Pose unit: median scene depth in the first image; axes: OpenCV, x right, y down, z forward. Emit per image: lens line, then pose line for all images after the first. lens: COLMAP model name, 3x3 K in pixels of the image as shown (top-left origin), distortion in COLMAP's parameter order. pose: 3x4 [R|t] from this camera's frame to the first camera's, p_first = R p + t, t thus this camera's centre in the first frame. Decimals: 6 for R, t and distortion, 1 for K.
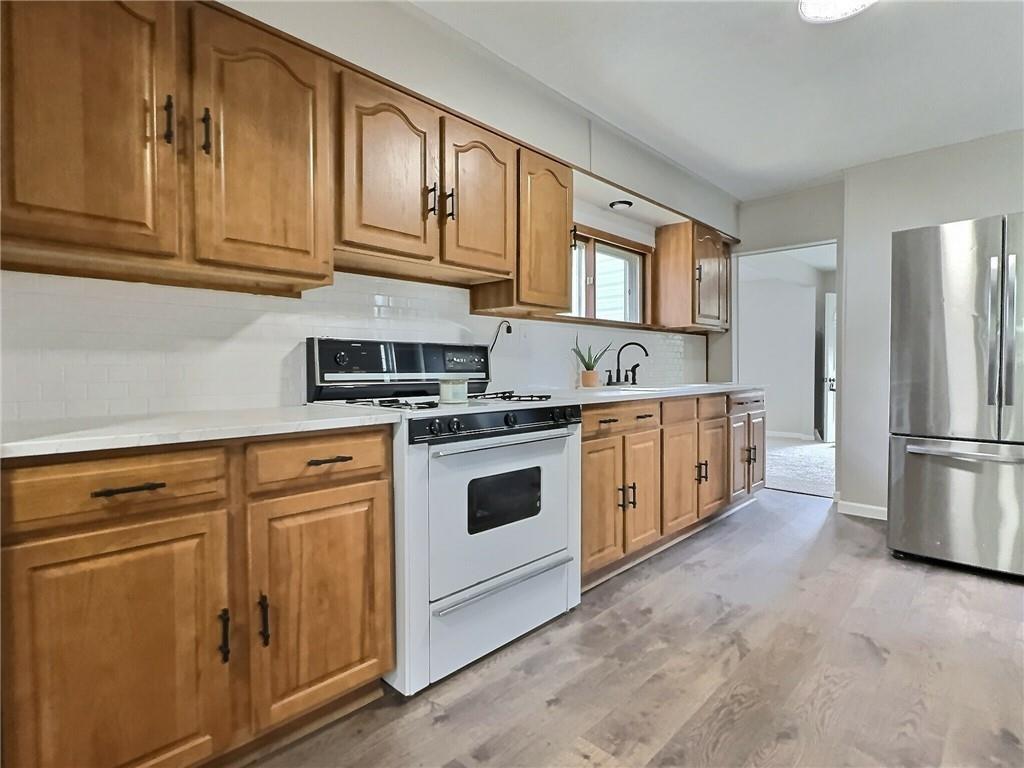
lens RADIAL K [[538.8, 0, 516.0], [0, 538.8, 383.1], [0, 0, 1]] dist [0.000133, 0.000631]
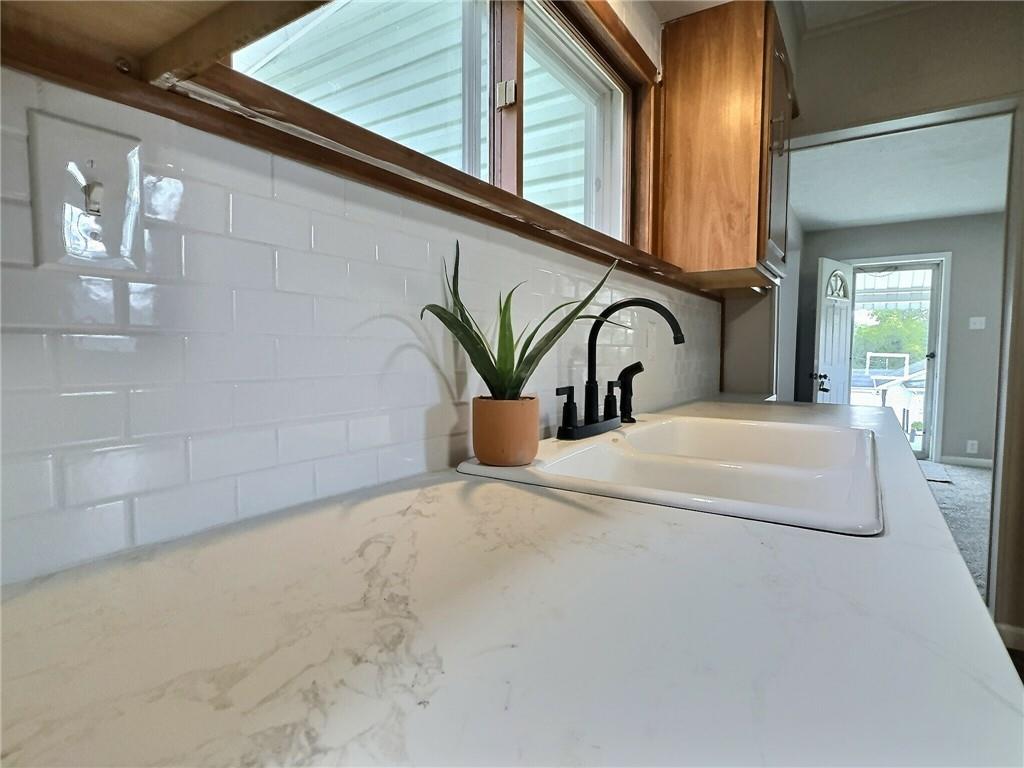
lens RADIAL K [[545.6, 0, 508.1], [0, 545.6, 385.2], [0, 0, 1]] dist [-0.000898, 0.000724]
pose [[0.987434, -0.000466, 0.158032, 0.155343], [-0.004931, 0.999418, 0.033760, -0.059466], [-0.157956, -0.034115, 0.986857, 1.186289]]
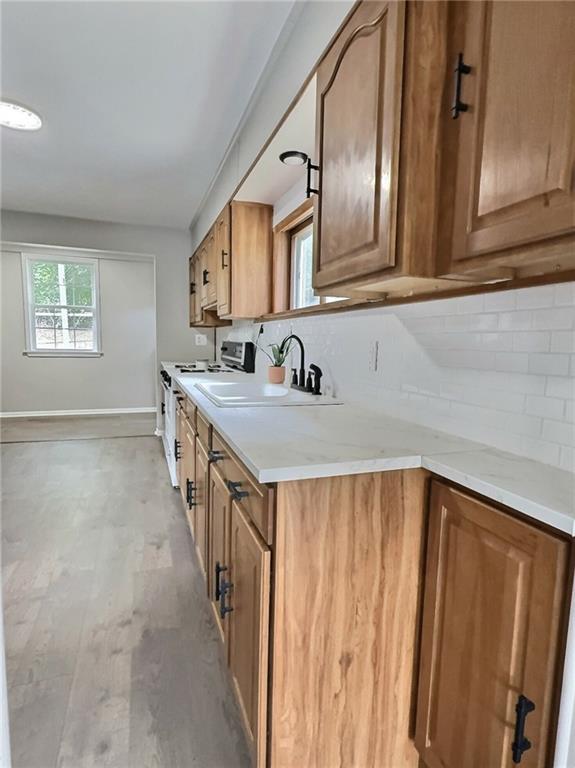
lens RADIAL K [[409.2, 0, 287.5], [0, 409.2, 384.0], [0, 0, 1]] dist [-0.000898, 0.000724]
pose [[-0.463447, 0.086983, -0.881845, 1.258777], [-0.040622, 0.992039, 0.119201, -0.128656], [0.885193, 0.091066, -0.456224, 2.162764]]
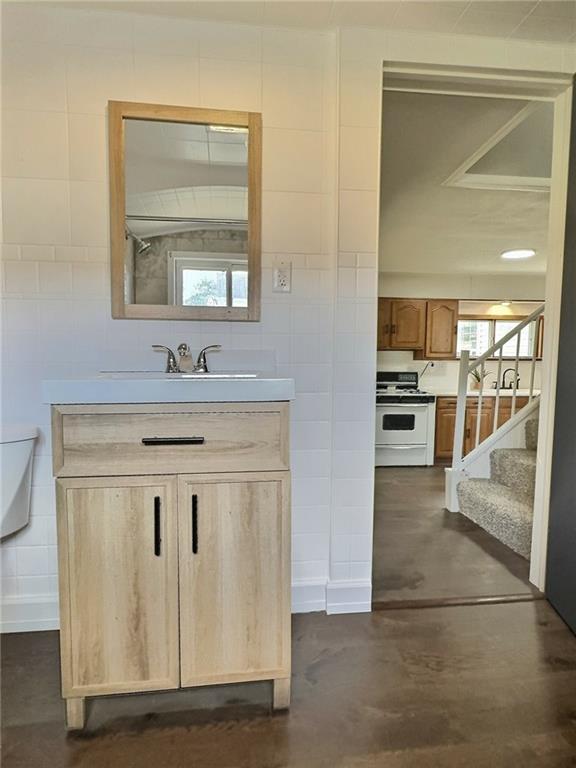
lens RADIAL K [[404.1, 0, 288.0], [0, 404.1, 384.0], [0, 0, 1]] dist [0.000133, 0.000631]
pose [[0.742929, 0.044036, -0.667920, 1.053981], [-0.021346, 0.998885, 0.042113, -0.104669], [0.669030, -0.017030, 0.743040, -1.218597]]
